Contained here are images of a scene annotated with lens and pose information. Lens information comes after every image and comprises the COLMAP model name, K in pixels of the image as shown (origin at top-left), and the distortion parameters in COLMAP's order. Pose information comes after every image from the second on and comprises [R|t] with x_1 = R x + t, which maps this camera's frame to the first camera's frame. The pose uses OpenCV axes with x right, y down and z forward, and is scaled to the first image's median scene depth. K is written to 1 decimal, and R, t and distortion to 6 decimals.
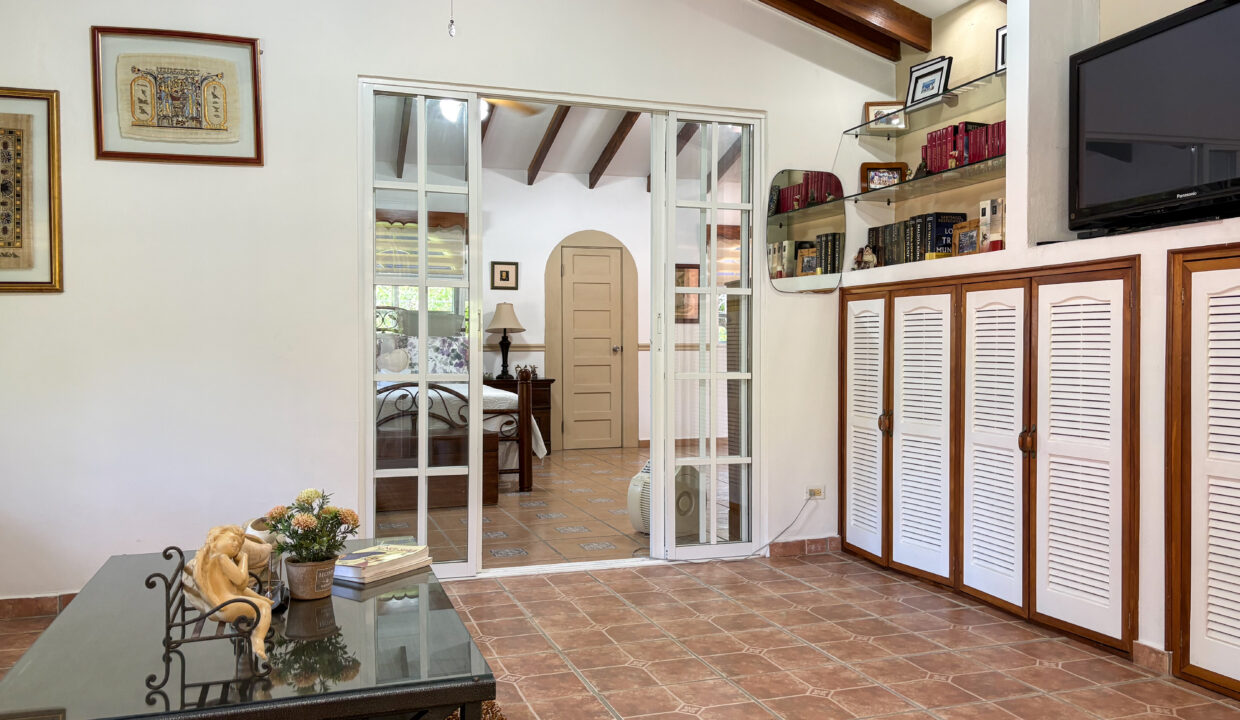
lens RADIAL K [[954.4, 0, 620.0], [0, 954.4, 360.0], [0, 0, 1]] dist [0.057154, -0.001773]
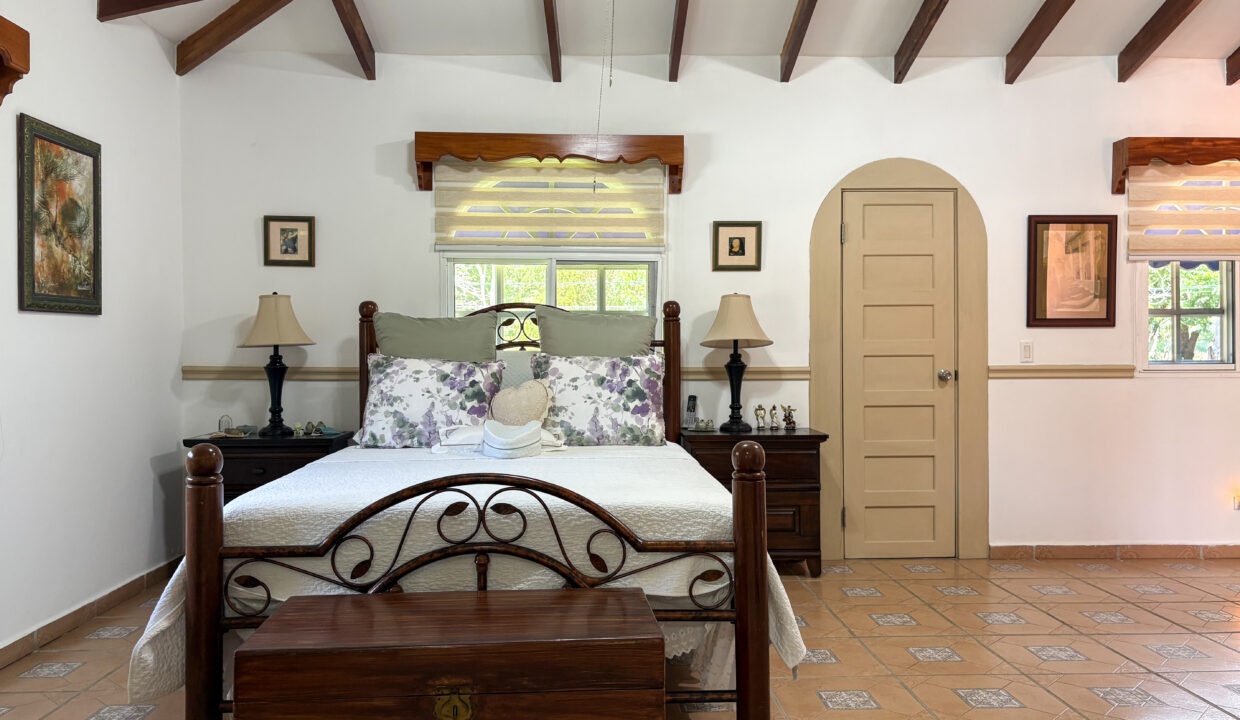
lens RADIAL K [[954.4, 0, 620.0], [0, 954.4, 360.0], [0, 0, 1]] dist [0.057154, -0.001773]
pose [[0.959671, 0.000050, -0.281126, -0.028926], [-0.002184, 0.999971, -0.007276, -0.017064], [0.281117, 0.007596, 0.959643, 0.446751]]
